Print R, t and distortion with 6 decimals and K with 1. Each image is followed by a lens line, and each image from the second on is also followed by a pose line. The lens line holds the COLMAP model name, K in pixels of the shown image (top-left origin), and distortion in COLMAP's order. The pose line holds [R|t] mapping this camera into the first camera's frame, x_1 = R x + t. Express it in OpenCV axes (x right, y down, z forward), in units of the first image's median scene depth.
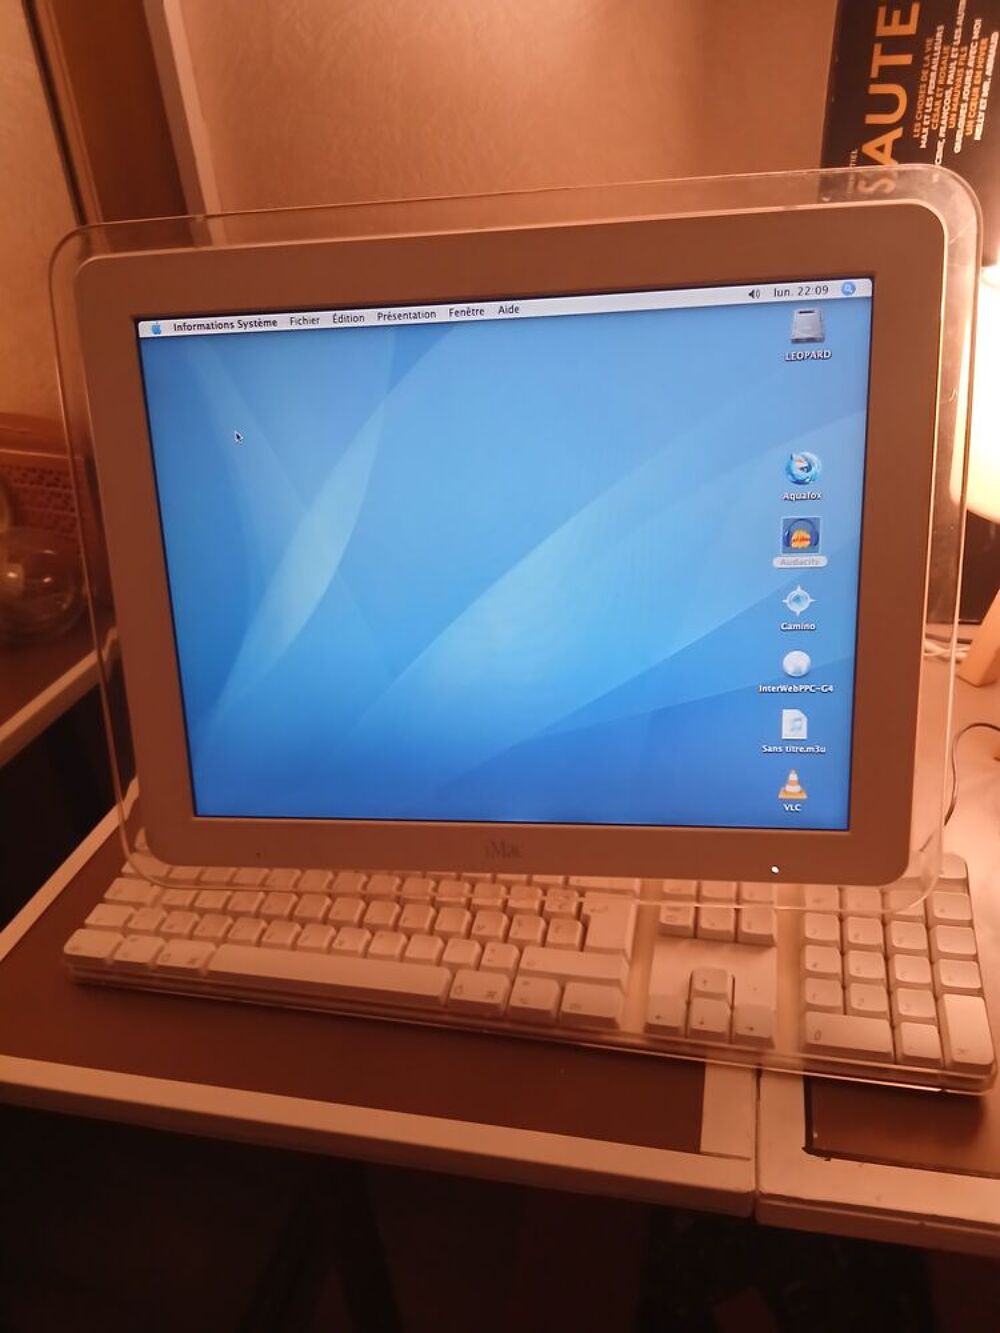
lens RADIAL K [[1007.4, 0, 499.6], [0, 1007.4, 665.1], [0, 0, 1]] dist [0.055077, -0.121883]
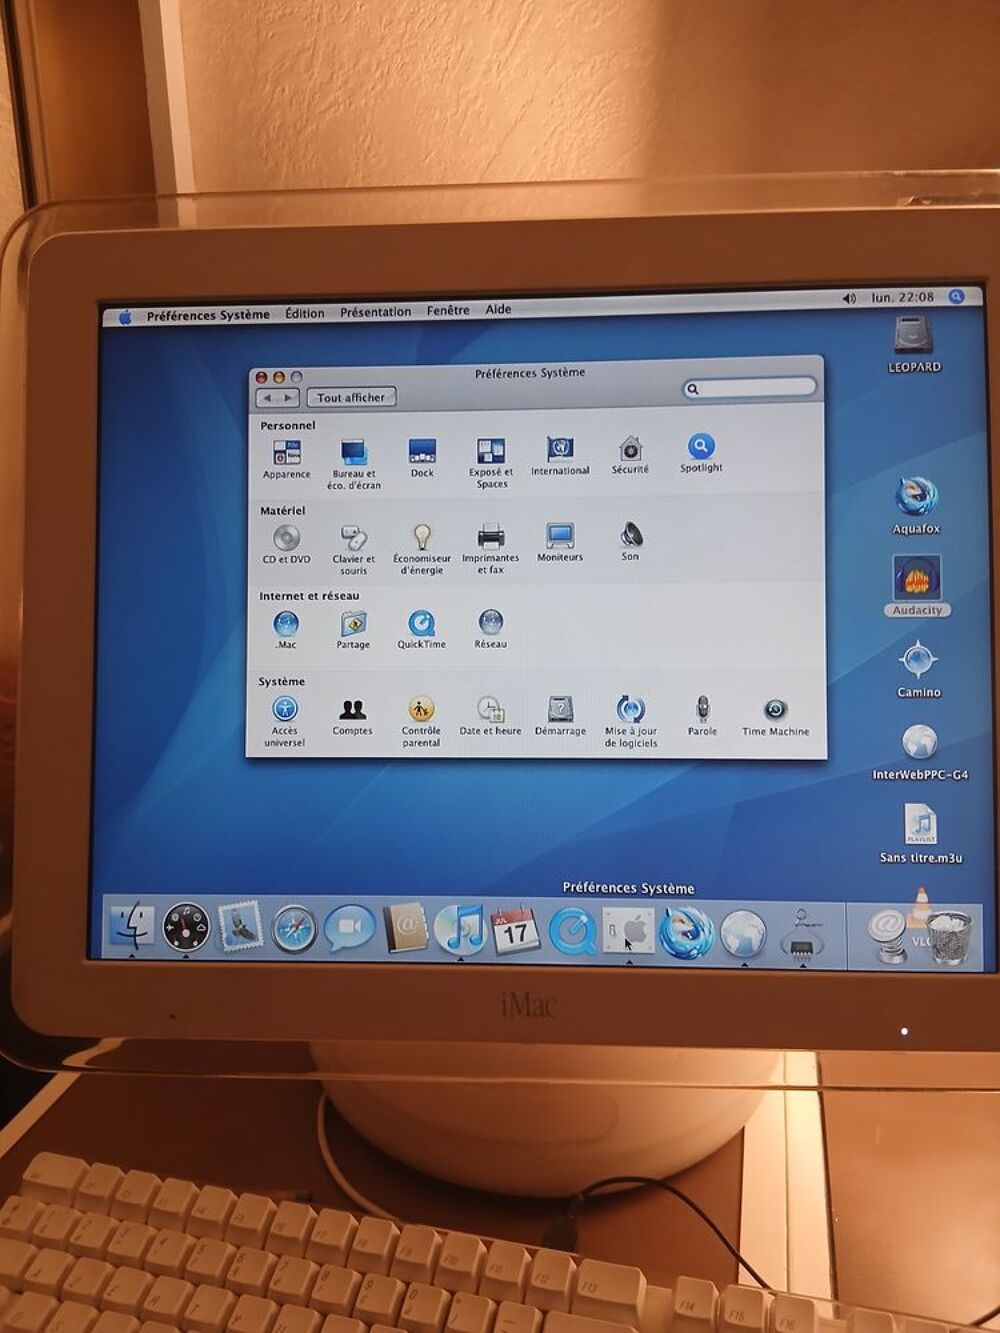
lens RADIAL K [[1007.4, 0, 494.9], [0, 1007.4, 672.9], [0, 0, 1]] dist [0.055077, -0.121883]
pose [[0.995738, 0.044560, 0.080747, -0.097102], [-0.020487, 0.960527, -0.277431, 0.172861], [-0.089923, 0.274595, 0.957346, 0.275677]]
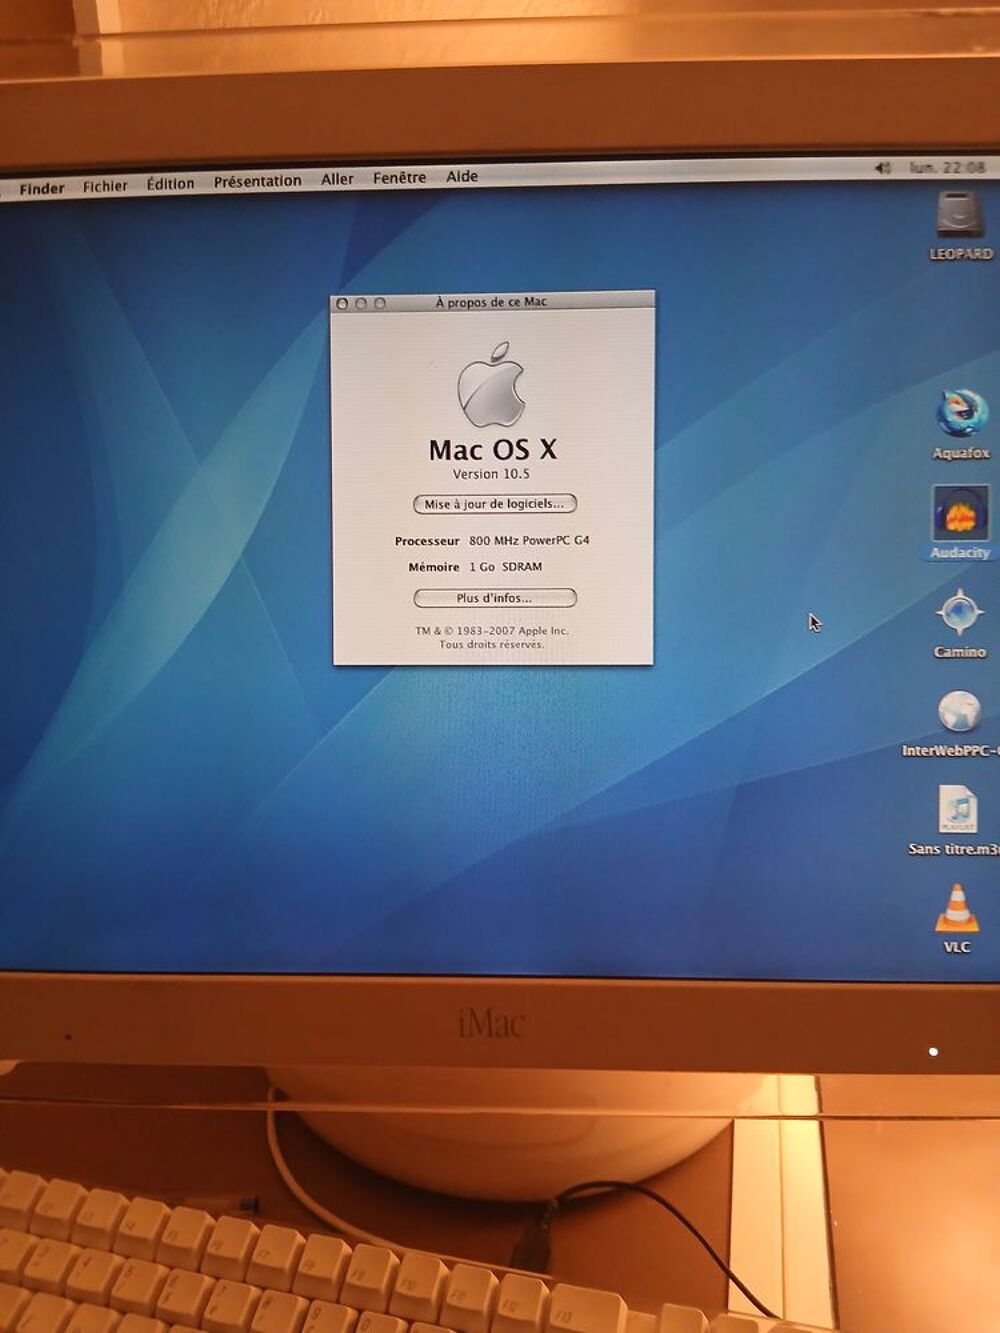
lens RADIAL K [[1007.4, 0, 491.9], [0, 1007.4, 668.0], [0, 0, 1]] dist [0.055077, -0.121883]
pose [[0.994338, 0.036394, 0.099833, -0.069813], [-0.013669, 0.975523, -0.219474, 0.119680], [-0.105377, 0.216866, 0.970497, 0.403808]]
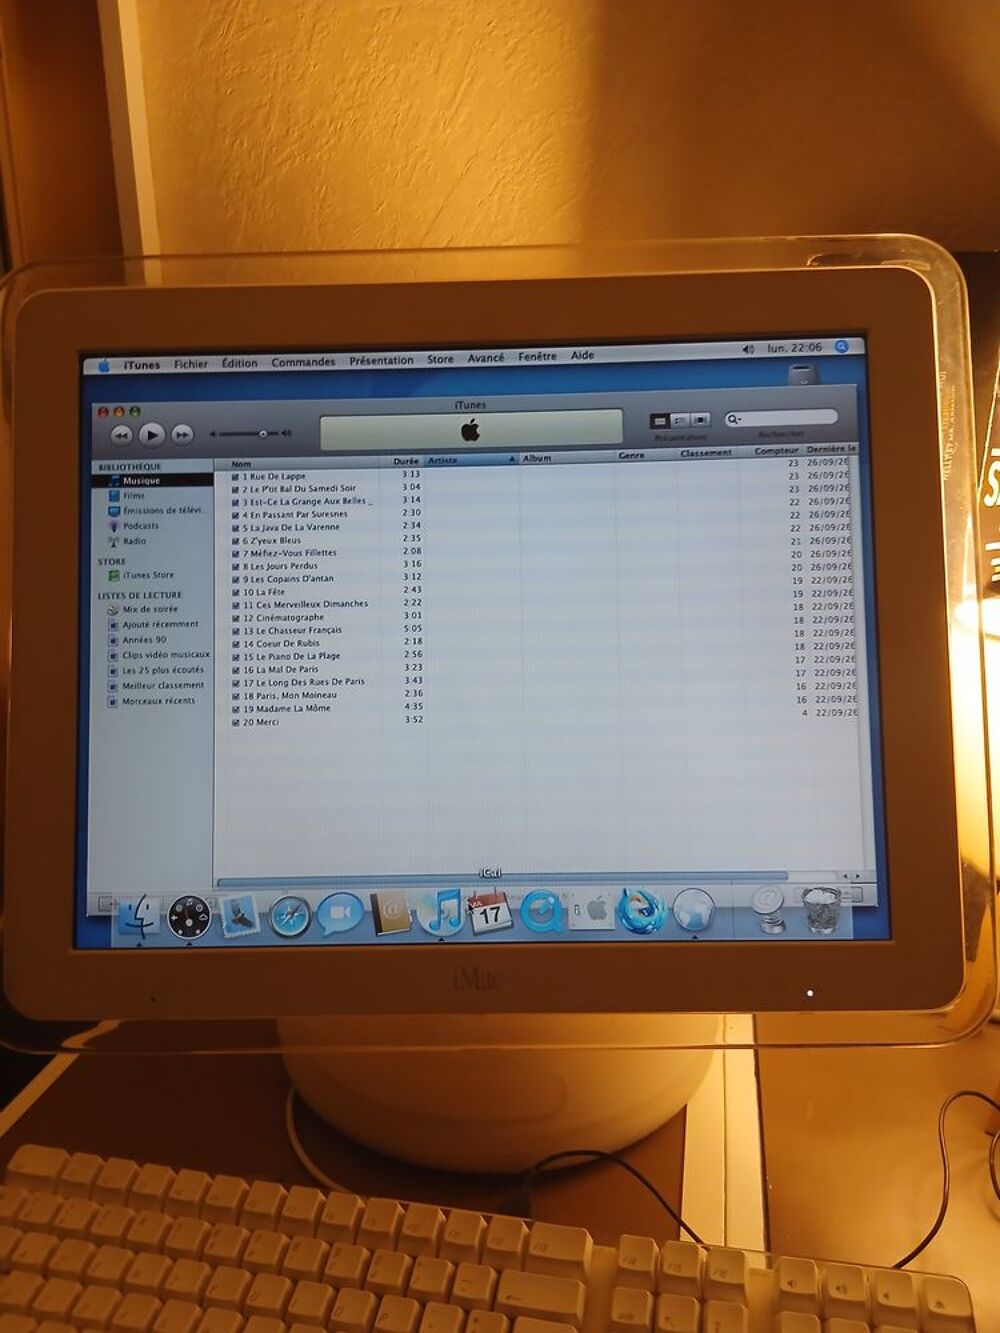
lens RADIAL K [[1007.4, 0, 492.9], [0, 1007.4, 671.0], [0, 0, 1]] dist [0.055077, -0.121883]
pose [[0.992916, 0.031206, 0.114651, -0.091290], [0.004967, 0.953154, -0.302446, 0.213028], [-0.118719, 0.300872, 0.946246, 0.185000]]
